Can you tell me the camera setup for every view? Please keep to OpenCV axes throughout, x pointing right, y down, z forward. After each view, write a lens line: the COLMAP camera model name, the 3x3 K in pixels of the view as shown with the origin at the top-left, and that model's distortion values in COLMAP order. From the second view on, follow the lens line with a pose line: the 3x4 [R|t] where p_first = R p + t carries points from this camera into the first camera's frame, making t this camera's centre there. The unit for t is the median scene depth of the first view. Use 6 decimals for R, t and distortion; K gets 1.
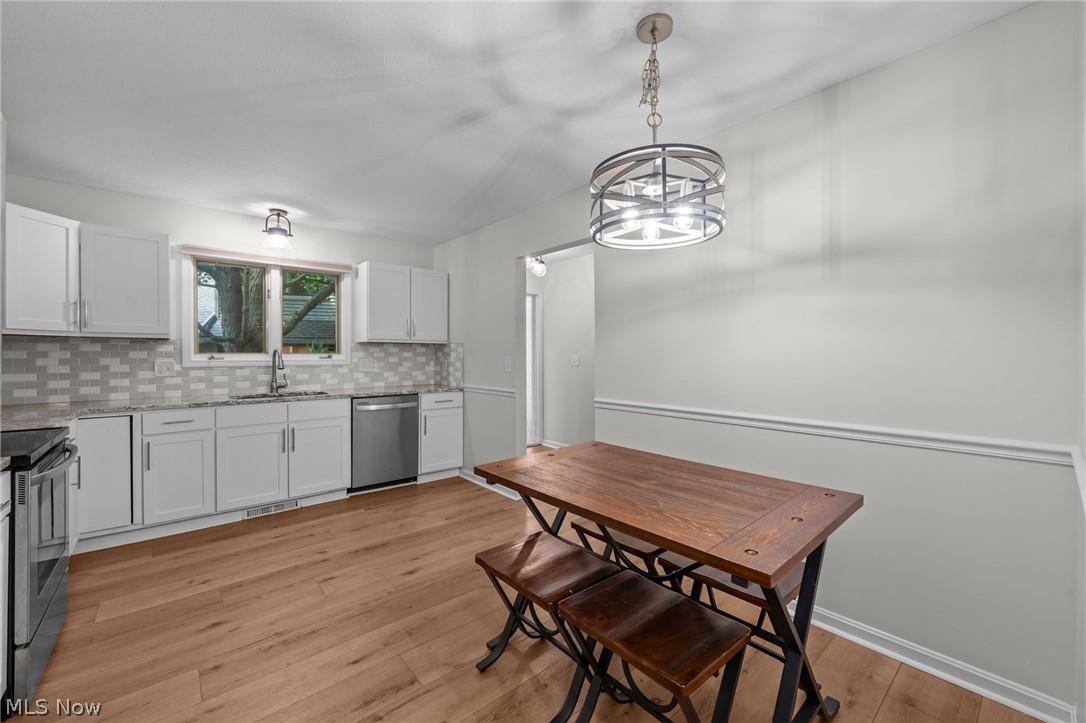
lens RADIAL K [[440.0, 0, 547.0], [0, 440.0, 358.0], [0, 0, 1]] dist [-0.001839, -0.000967]
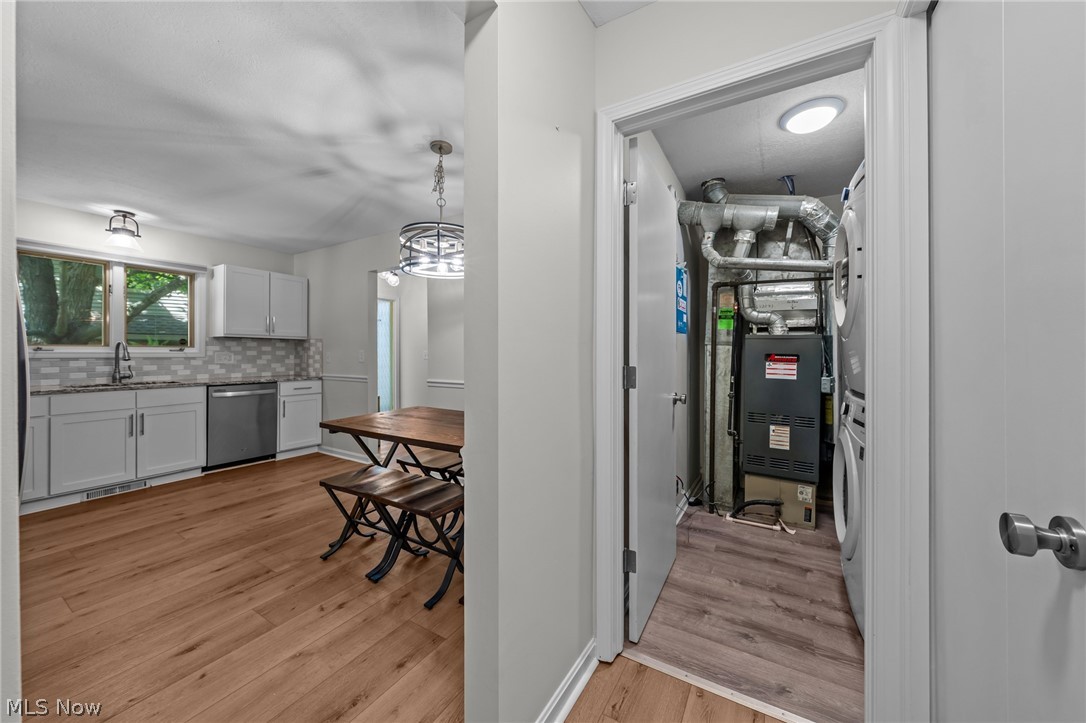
lens RADIAL K [[389.0, 0, 552.2], [0, 389.0, 354.2], [0, 0, 1]] dist [-0.001855, 0.000328]
pose [[0.947921, 0.001164, 0.318502, 0.078163], [0.001291, 0.999971, -0.007499, 0.019424], [-0.318502, 0.007520, 0.947892, -0.232546]]
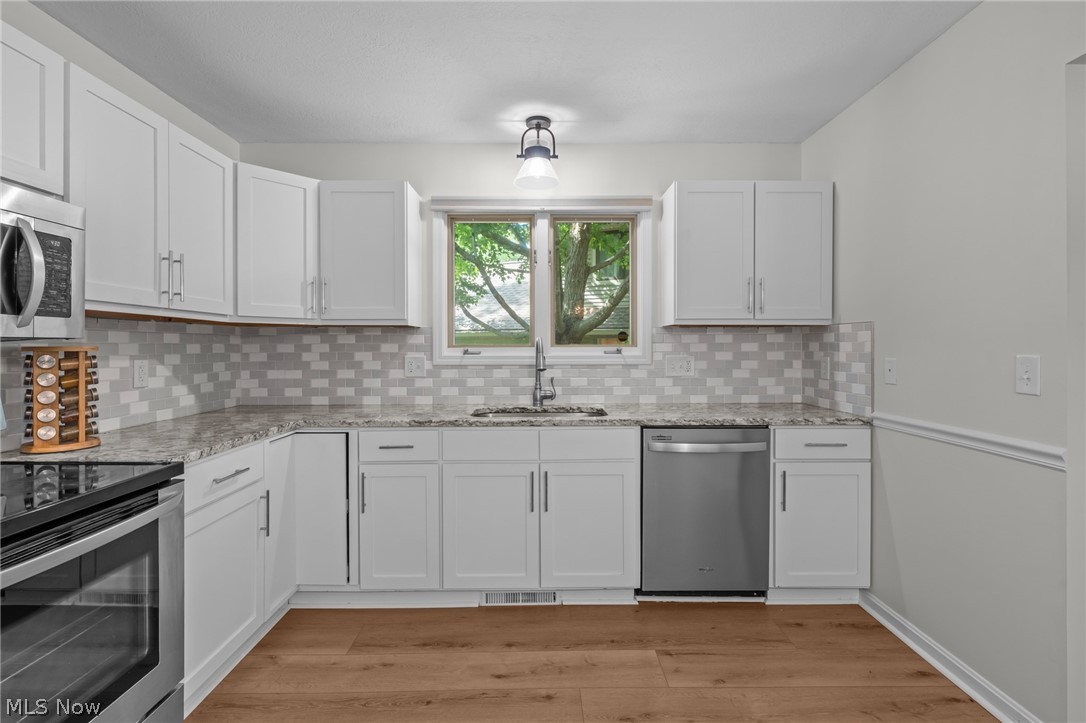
lens RADIAL K [[513.3, 0, 545.7], [0, 513.3, 349.7], [0, 0, 1]] dist [0.002109, -0.001026]
pose [[0.763300, 0.000732, -0.646044, -0.127901], [-0.003541, 0.999989, -0.003051, -0.002173], [0.646034, 0.004616, 0.763294, 0.455661]]
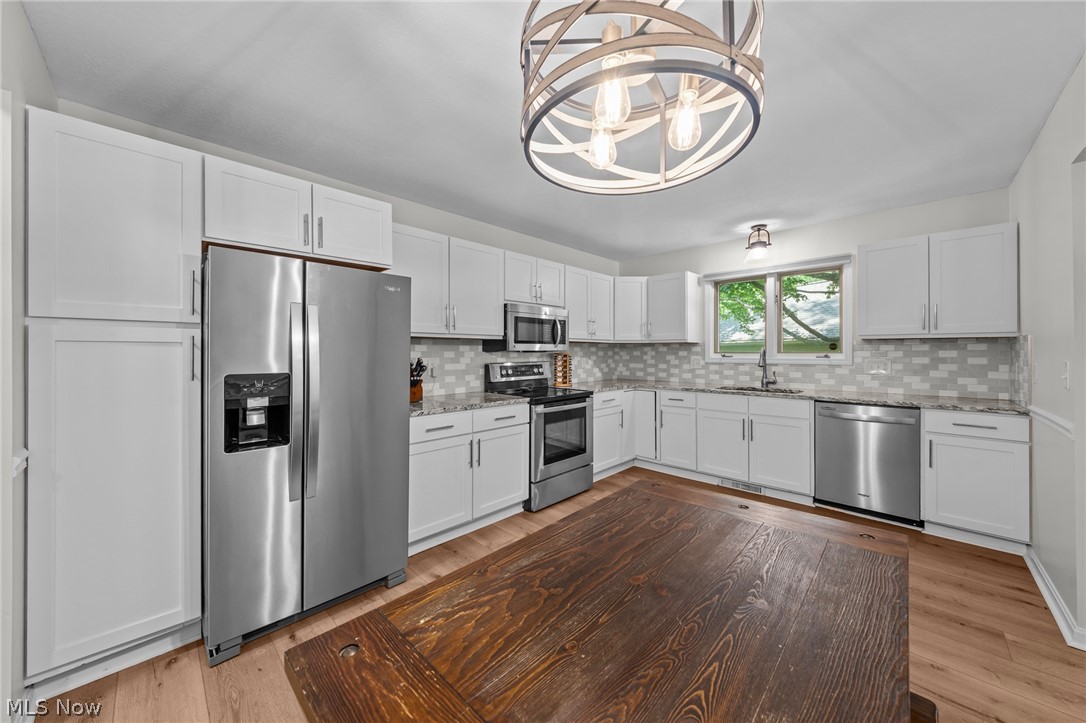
lens RADIAL K [[381.7, 0, 542.9], [0, 381.7, 350.9], [0, 0, 1]] dist [-0.002990, 0.000244]
pose [[0.083274, -0.003346, -0.996521, 0.326565], [-0.008396, 0.999957, -0.004059, -0.006063], [0.996491, 0.008705, 0.083243, 0.378072]]
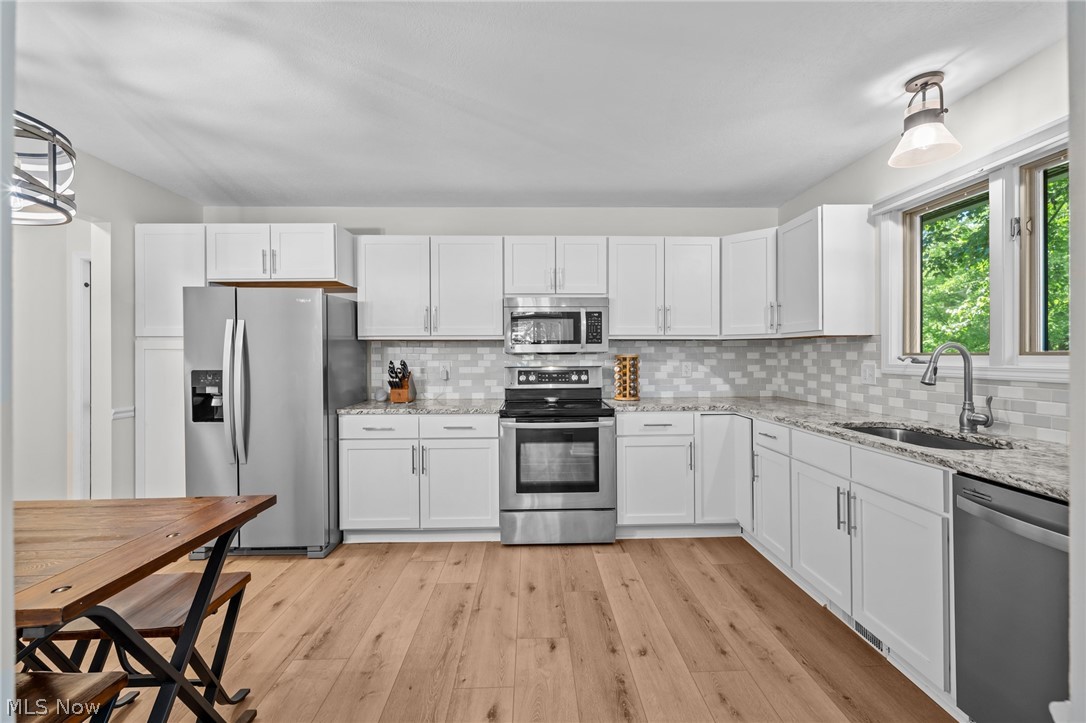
lens RADIAL K [[460.3, 0, 539.7], [0, 460.3, 355.8], [0, 0, 1]] dist [0.002440, 0.000802]
pose [[-0.632827, 0.004319, -0.774281, 0.101013], [-0.002943, 0.999964, 0.007984, -0.011259], [0.774287, 0.007331, -0.632792, 1.022615]]
